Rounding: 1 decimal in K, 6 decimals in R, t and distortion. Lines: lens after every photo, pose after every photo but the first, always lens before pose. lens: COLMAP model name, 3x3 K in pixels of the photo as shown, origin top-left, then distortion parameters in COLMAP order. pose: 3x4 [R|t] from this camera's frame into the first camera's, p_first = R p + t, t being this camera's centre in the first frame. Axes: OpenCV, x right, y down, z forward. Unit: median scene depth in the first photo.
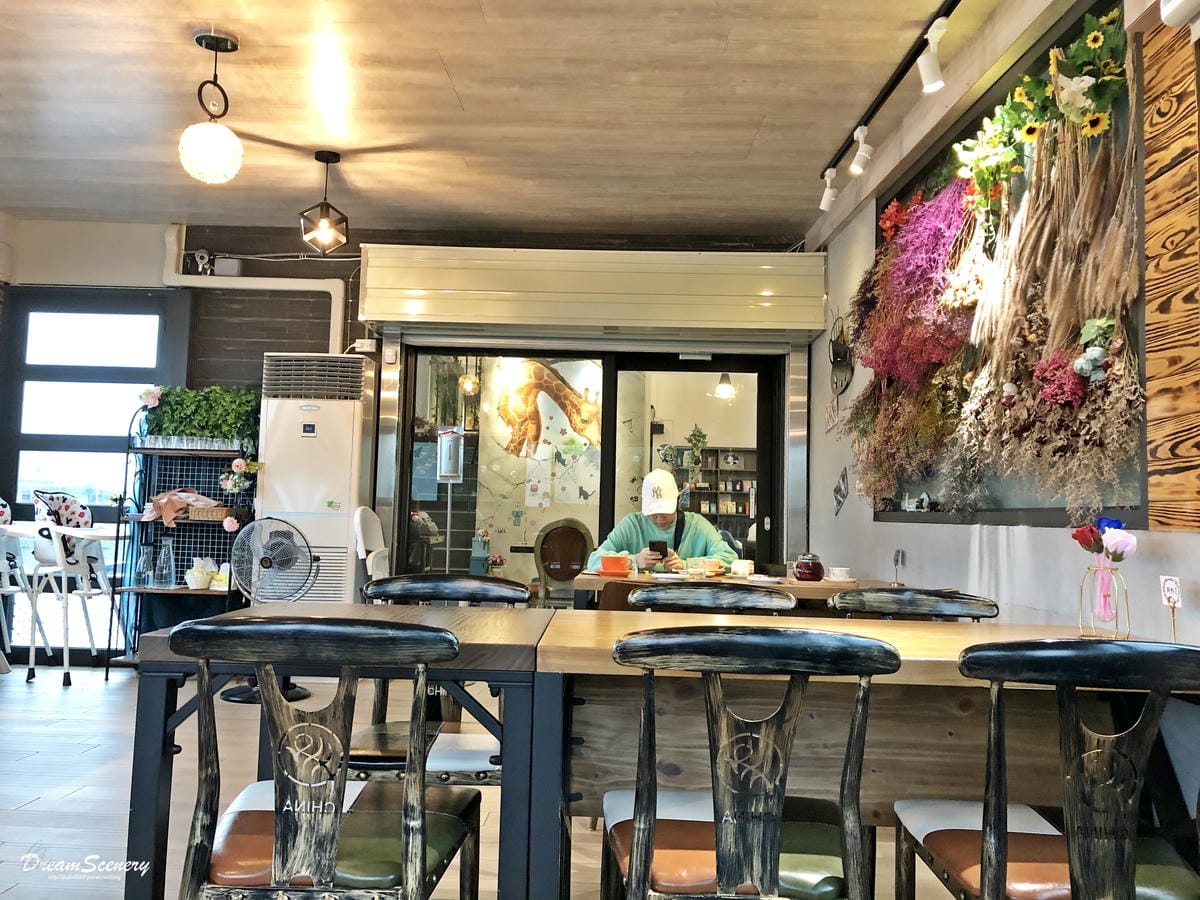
lens RADIAL K [[968.8, 0, 577.8], [0, 968.8, 444.6], [0, 0, 1]] dist [0.025414, -0.011221]
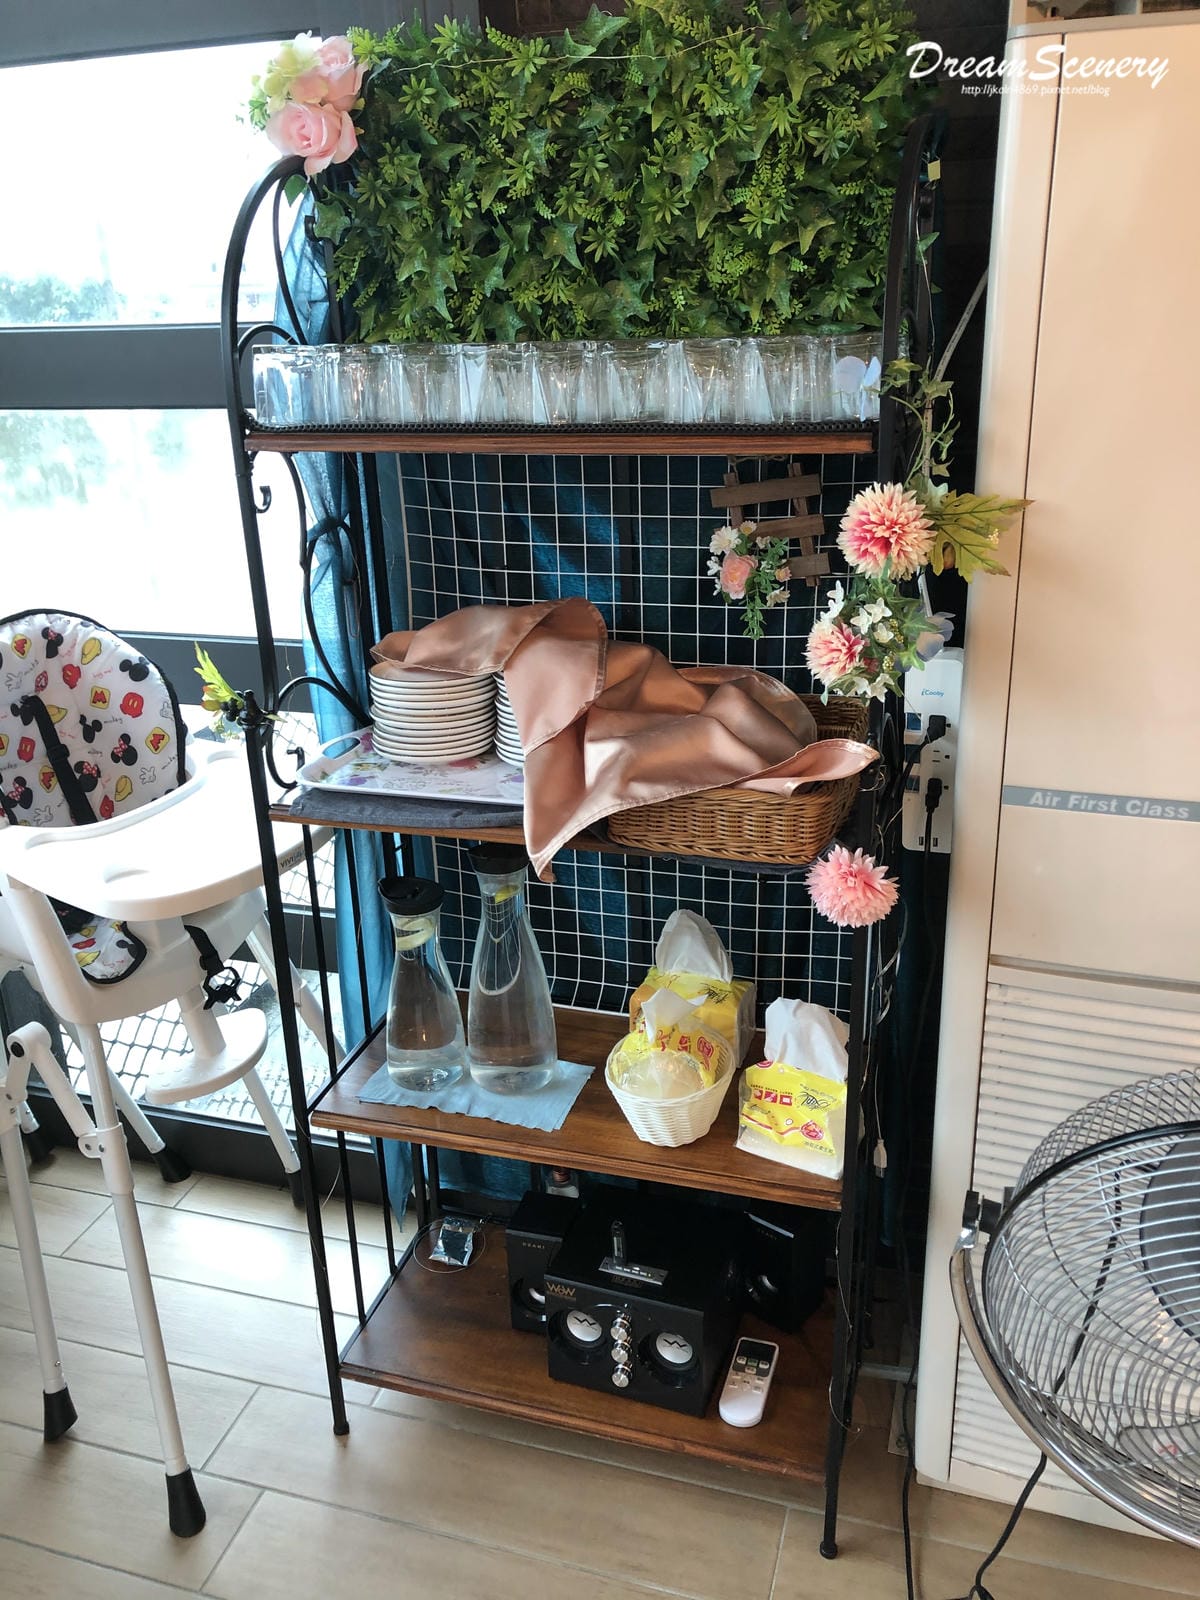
lens RADIAL K [[1291.7, 0, 633.7], [0, 1291.7, 785.6], [0, 0, 1]] dist [0.025414, -0.011221]
pose [[0.971509, 0.023688, -0.235818, -0.325848], [0.074645, 0.913773, 0.399308, -0.025913], [0.224943, -0.405534, 0.885970, 0.760335]]
